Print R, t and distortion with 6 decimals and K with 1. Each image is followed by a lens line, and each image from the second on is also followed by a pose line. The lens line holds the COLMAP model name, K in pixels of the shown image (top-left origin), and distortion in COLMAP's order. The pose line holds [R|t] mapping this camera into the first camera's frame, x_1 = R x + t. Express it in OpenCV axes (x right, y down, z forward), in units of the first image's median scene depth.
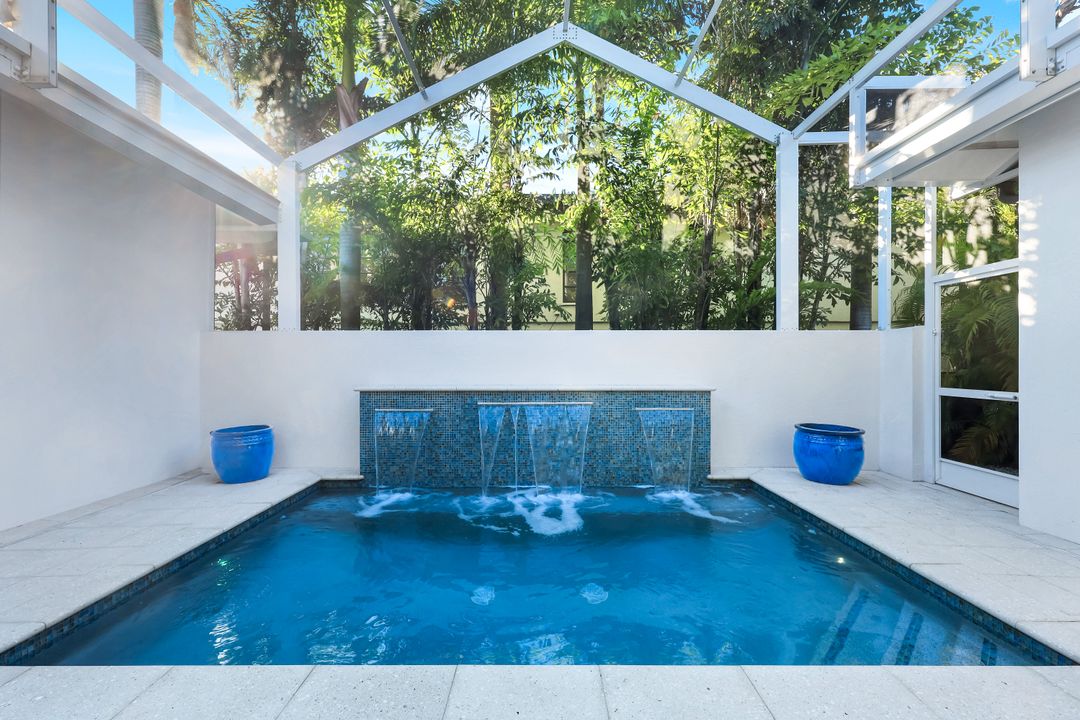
lens RADIAL K [[441.0, 0, 537.8], [0, 441.0, 362.9], [0, 0, 1]] dist [-0.002024, -0.000017]
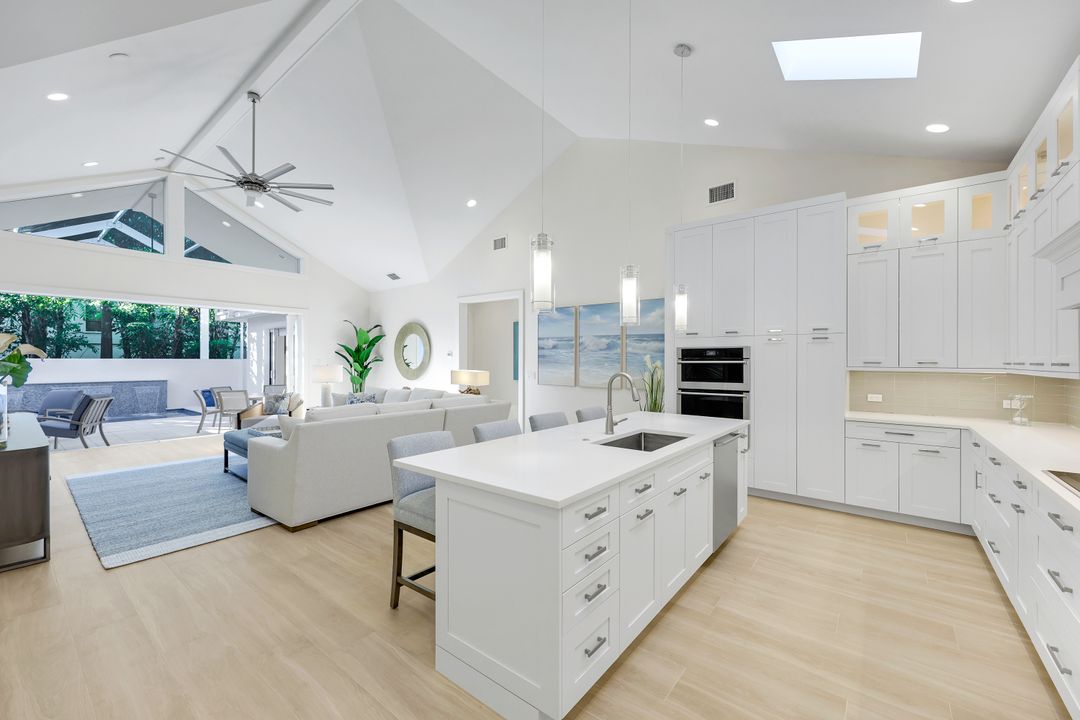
lens RADIAL K [[438.4, 0, 536.2], [0, 438.4, 359.4], [0, 0, 1]] dist [-0.001795, 0.001063]
pose [[0.623416, 0.003128, 0.781884, -0.370715], [0.006252, 0.999940, -0.008985, -0.036257], [-0.781865, 0.010490, 0.623359, -2.797741]]
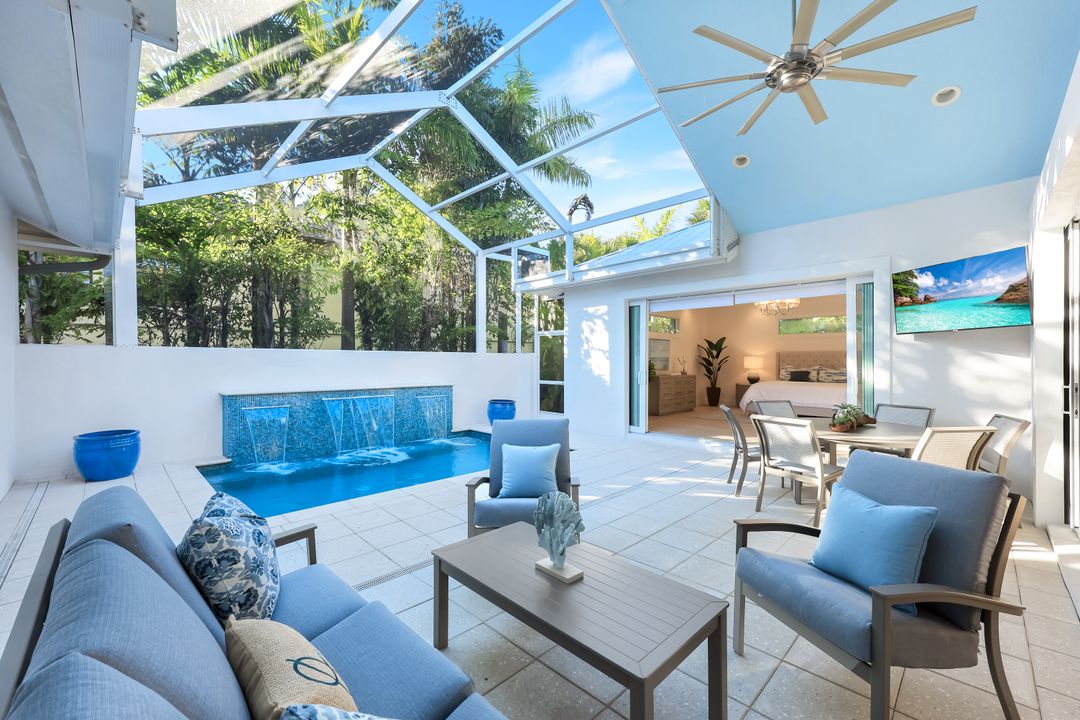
lens RADIAL K [[441.0, 0, 544.2], [0, 441.0, 372.7], [0, 0, 1]] dist [-0.002024, -0.000017]
pose [[0.705657, -0.016616, 0.708358, -0.668841], [0.002465, 0.999777, 0.020996, -0.030613], [-0.708549, -0.013070, 0.705541, -0.612893]]
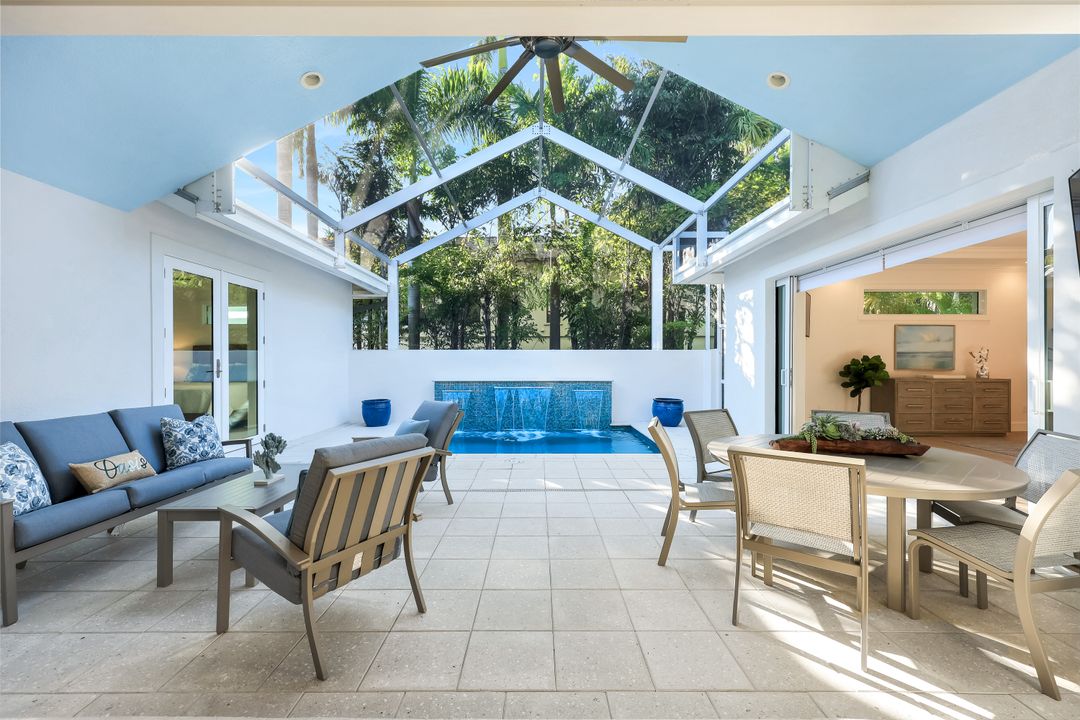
lens RADIAL K [[441.0, 0, 540.3], [0, 441.0, 363.5], [0, 0, 1]] dist [-0.002024, -0.000017]
pose [[0.999967, 0.000512, 0.008168, 0.053879], [-0.000513, 1.000000, 0.000162, -0.016889], [-0.008168, -0.000167, 0.999967, -0.979705]]
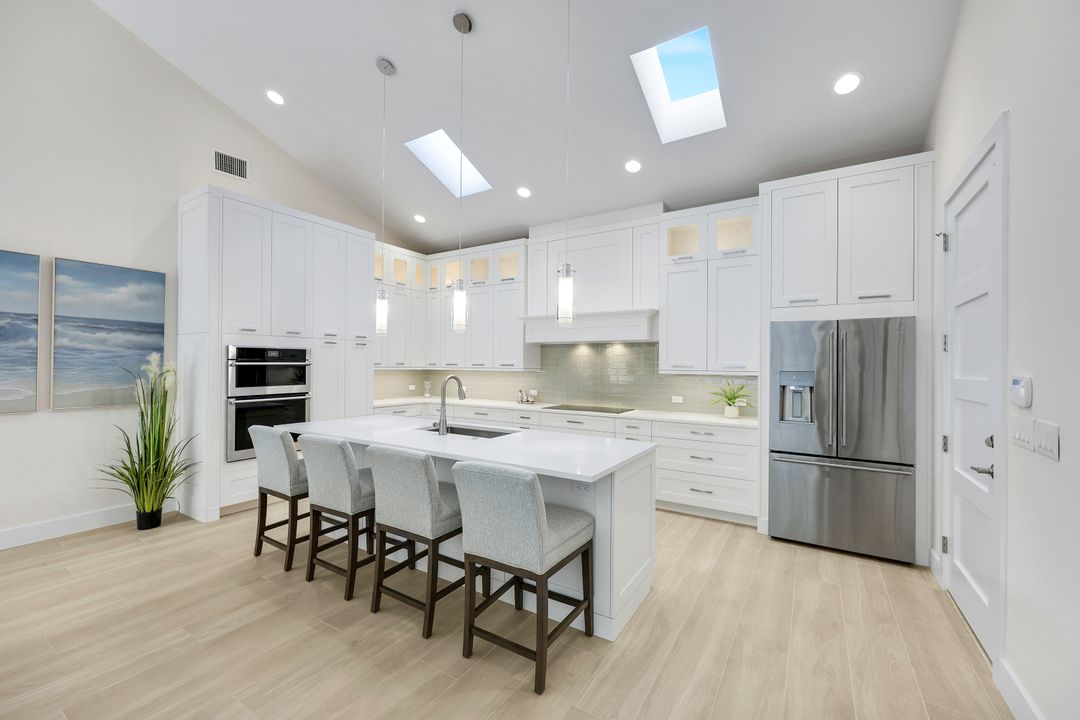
lens RADIAL K [[438.4, 0, 539.4], [0, 438.4, 362.7], [0, 0, 1]] dist [-0.001795, 0.001063]
pose [[-0.847794, -0.004434, 0.530308, -0.278718], [-0.000891, 0.999976, 0.006937, -0.045607], [-0.530325, 0.005409, -0.847777, -1.993164]]
